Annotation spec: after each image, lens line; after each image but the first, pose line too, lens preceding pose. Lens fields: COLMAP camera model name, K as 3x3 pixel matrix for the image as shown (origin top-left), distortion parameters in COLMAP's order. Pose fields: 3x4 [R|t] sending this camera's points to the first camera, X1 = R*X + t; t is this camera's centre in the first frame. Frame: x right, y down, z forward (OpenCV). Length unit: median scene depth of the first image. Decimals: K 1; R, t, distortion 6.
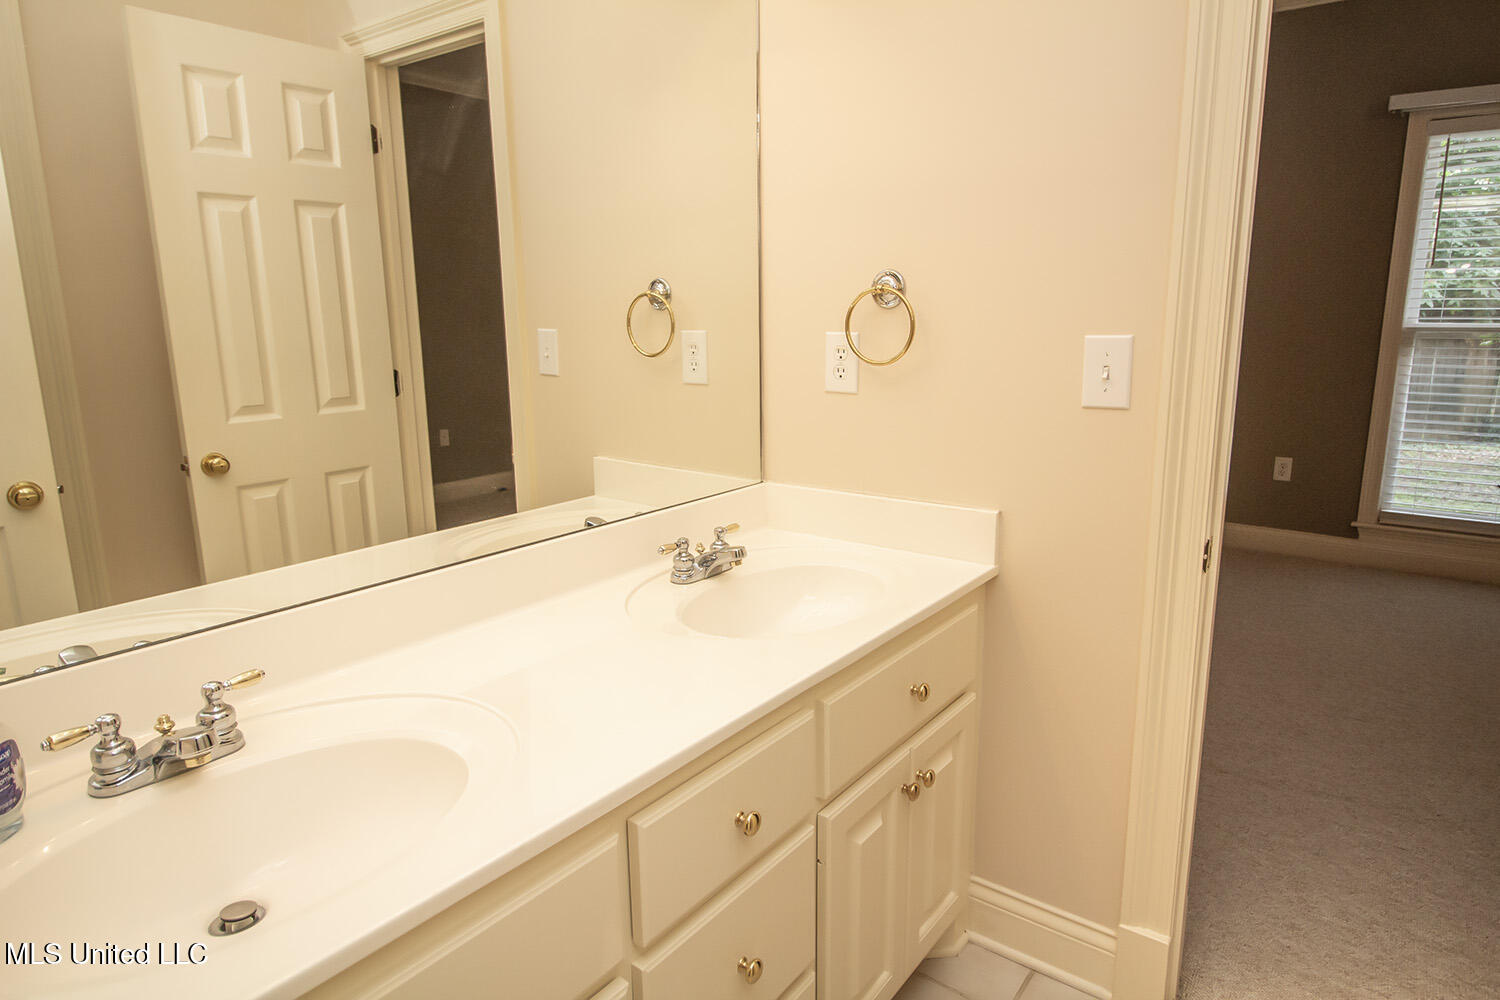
lens RADIAL K [[875.7, 0, 762.8], [0, 875.7, 493.3], [0, 0, 1]] dist [0.001648, -0.002992]
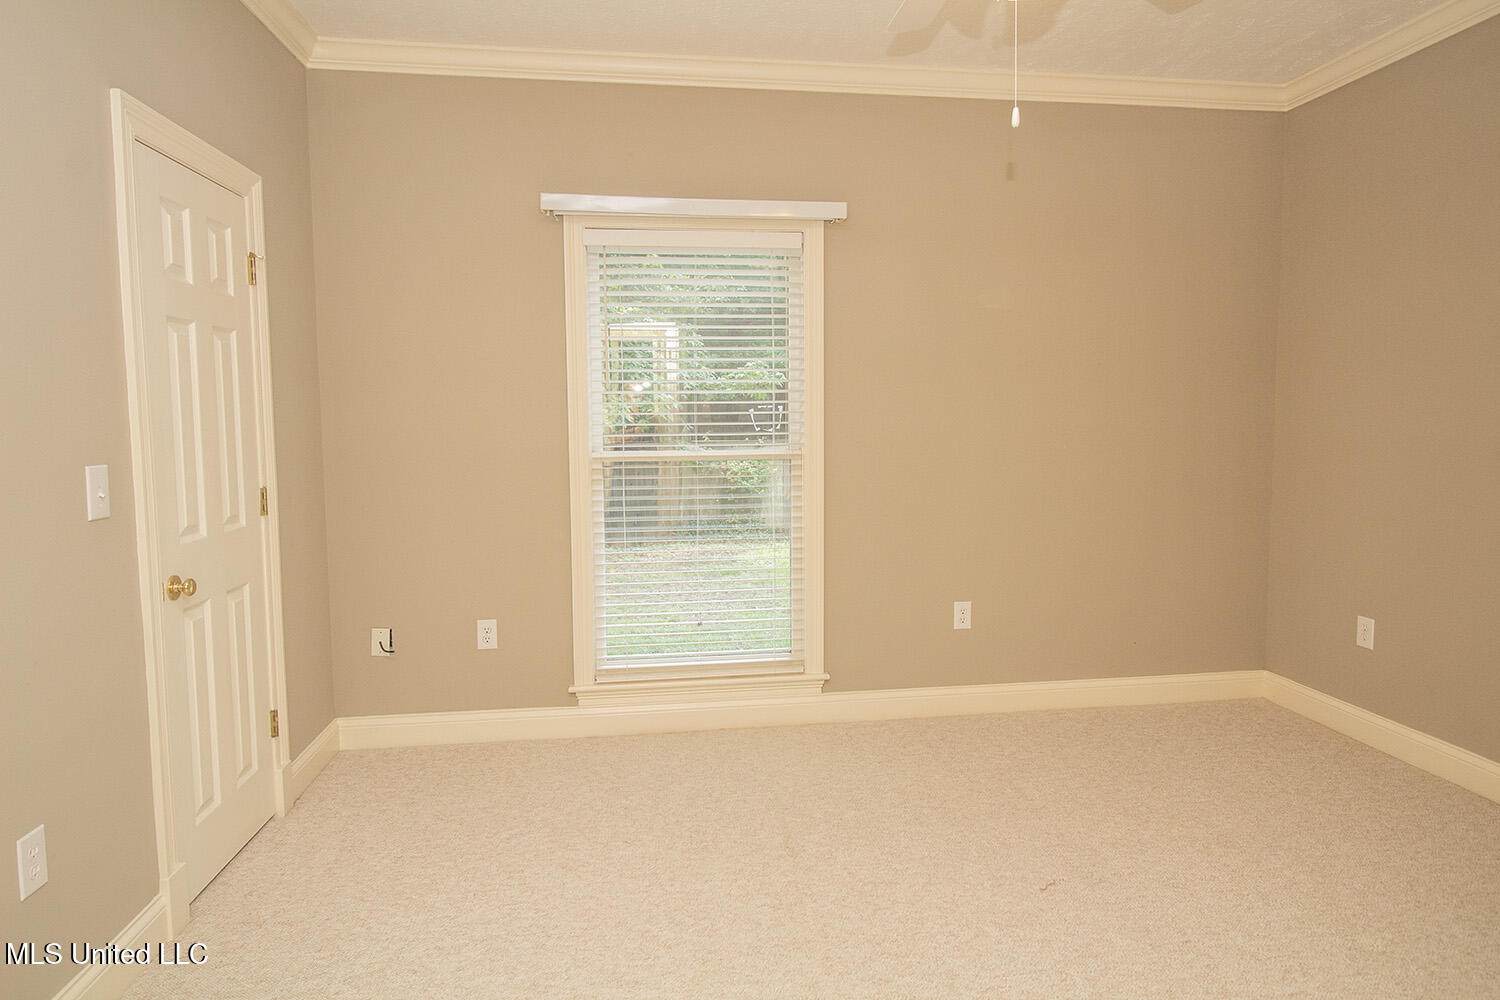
lens RADIAL K [[875.7, 0, 762.8], [0, 875.7, 493.3], [0, 0, 1]] dist [0.001648, -0.002992]
pose [[0.704192, -0.051247, 0.708158, 0.221479], [0.140517, 0.987723, -0.068251, -0.066559], [-0.695966, 0.147570, 0.702748, 0.259026]]
